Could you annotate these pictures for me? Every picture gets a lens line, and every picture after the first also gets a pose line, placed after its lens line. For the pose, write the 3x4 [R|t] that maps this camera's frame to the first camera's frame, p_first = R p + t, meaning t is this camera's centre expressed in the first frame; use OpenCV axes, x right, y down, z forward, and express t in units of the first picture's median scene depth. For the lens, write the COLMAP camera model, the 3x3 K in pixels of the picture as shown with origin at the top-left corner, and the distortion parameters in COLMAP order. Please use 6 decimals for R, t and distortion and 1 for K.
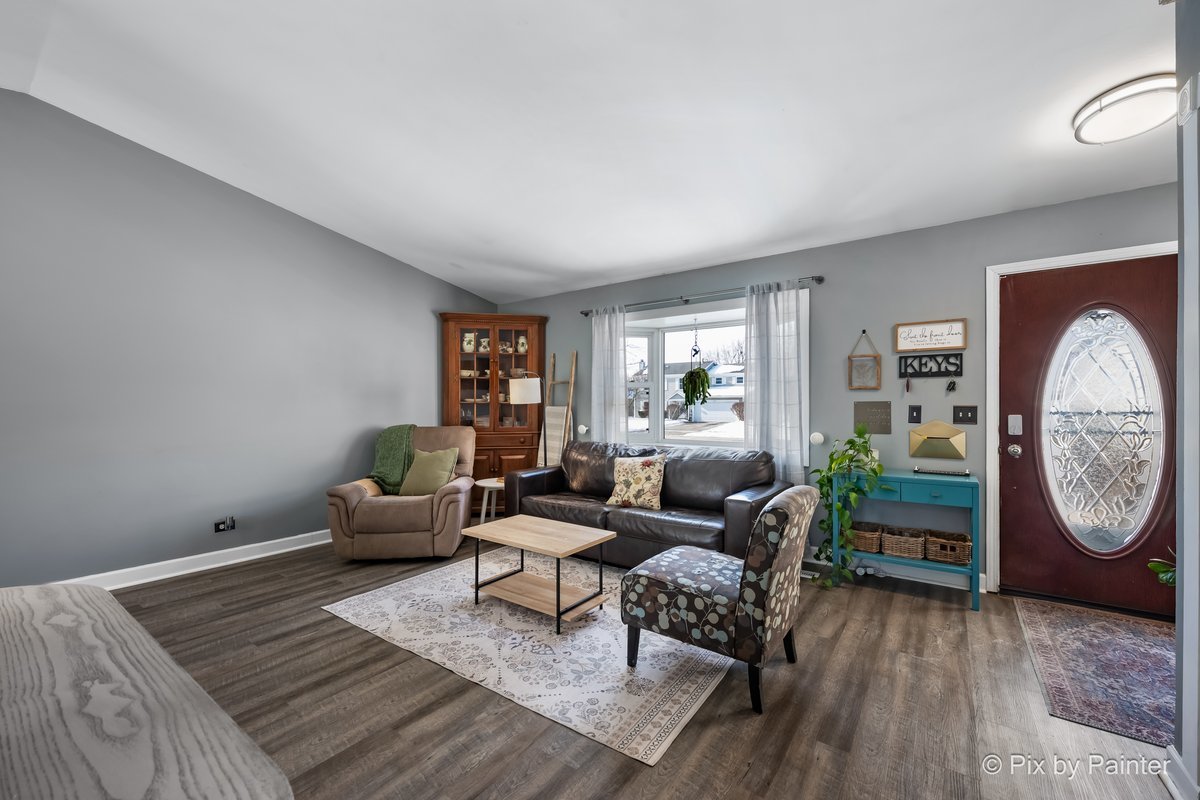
lens RADIAL K [[479.4, 0, 609.4], [0, 479.4, 404.4], [0, 0, 1]] dist [0.006497, 0.000275]
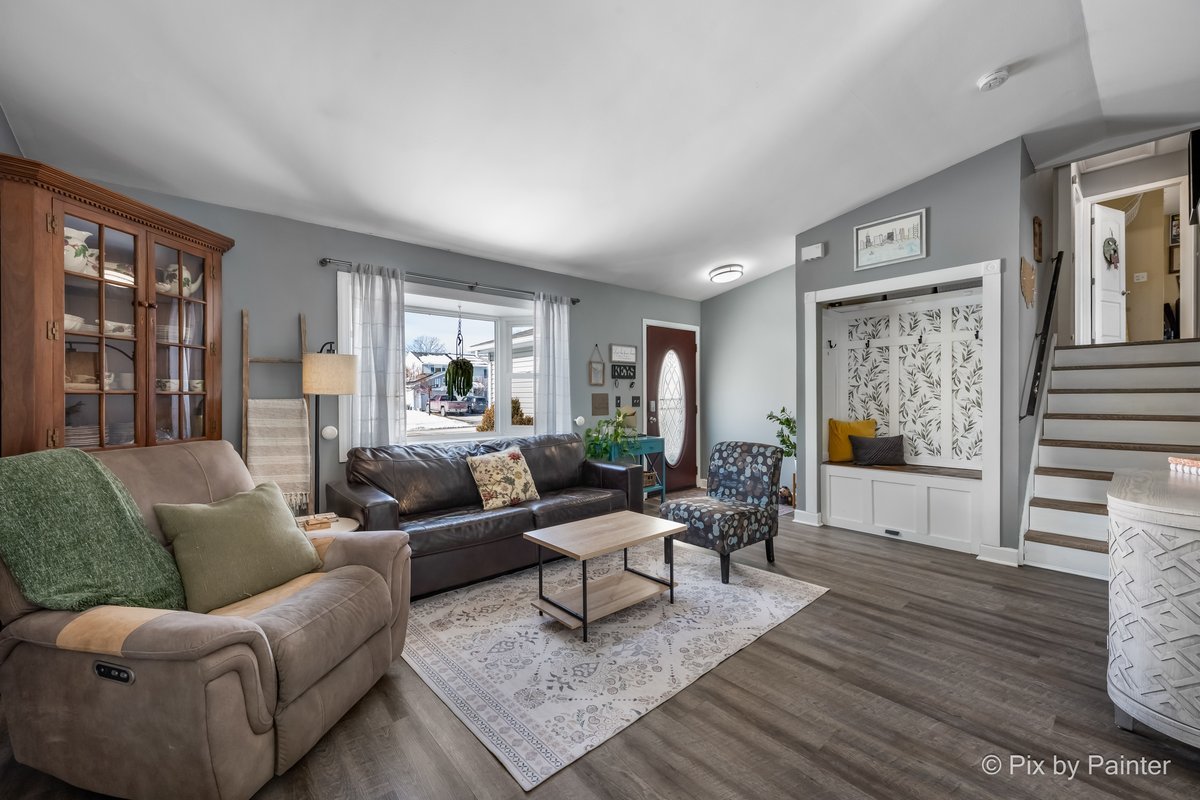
lens RADIAL K [[479.4, 0, 596.3], [0, 479.4, 396.2], [0, 0, 1]] dist [0.006497, 0.000275]
pose [[0.234559, -0.001555, 0.972101, -0.981076], [0.002635, 0.999996, 0.000964, 0.001326], [-0.972098, 0.002336, 0.234562, 0.733464]]
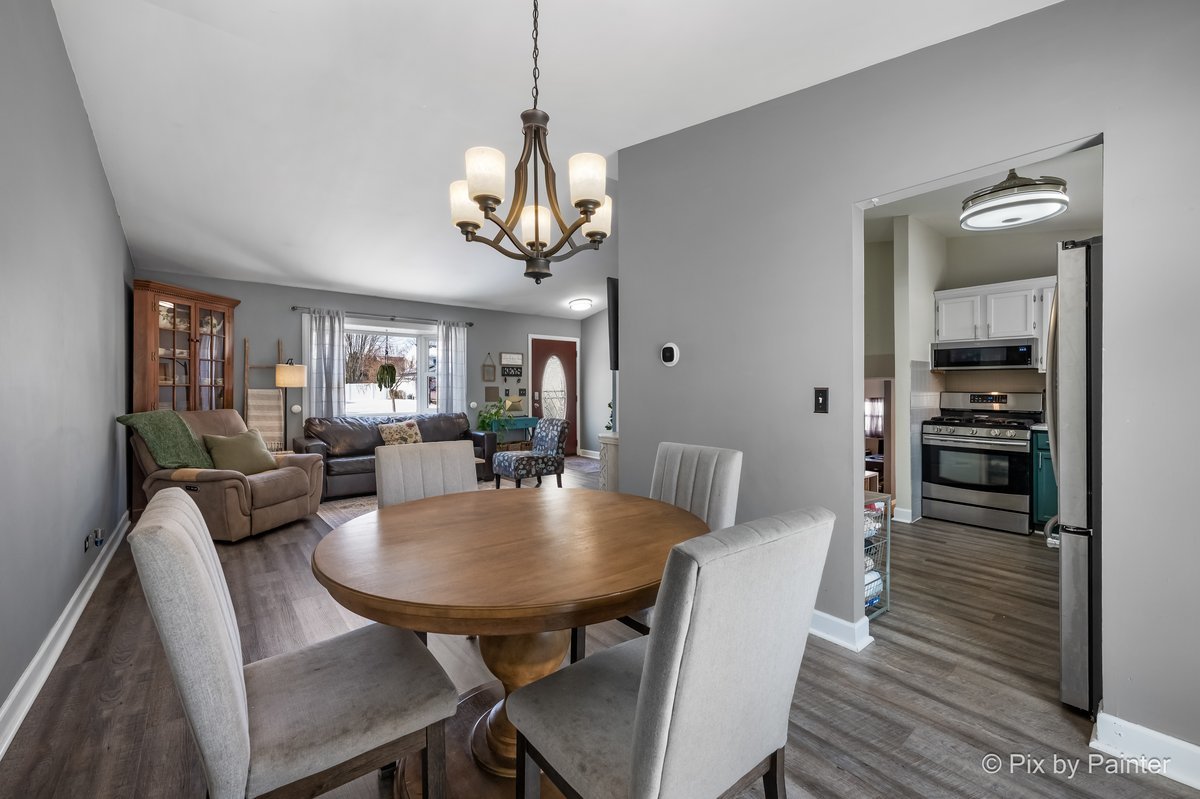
lens RADIAL K [[479.4, 0, 598.8], [0, 479.4, 388.2], [0, 0, 1]] dist [0.006497, 0.000275]
pose [[0.251221, -0.000229, 0.967930, -1.549726], [-0.004950, 0.999987, 0.001521, -0.005042], [-0.967917, -0.005173, 0.251216, 0.000514]]
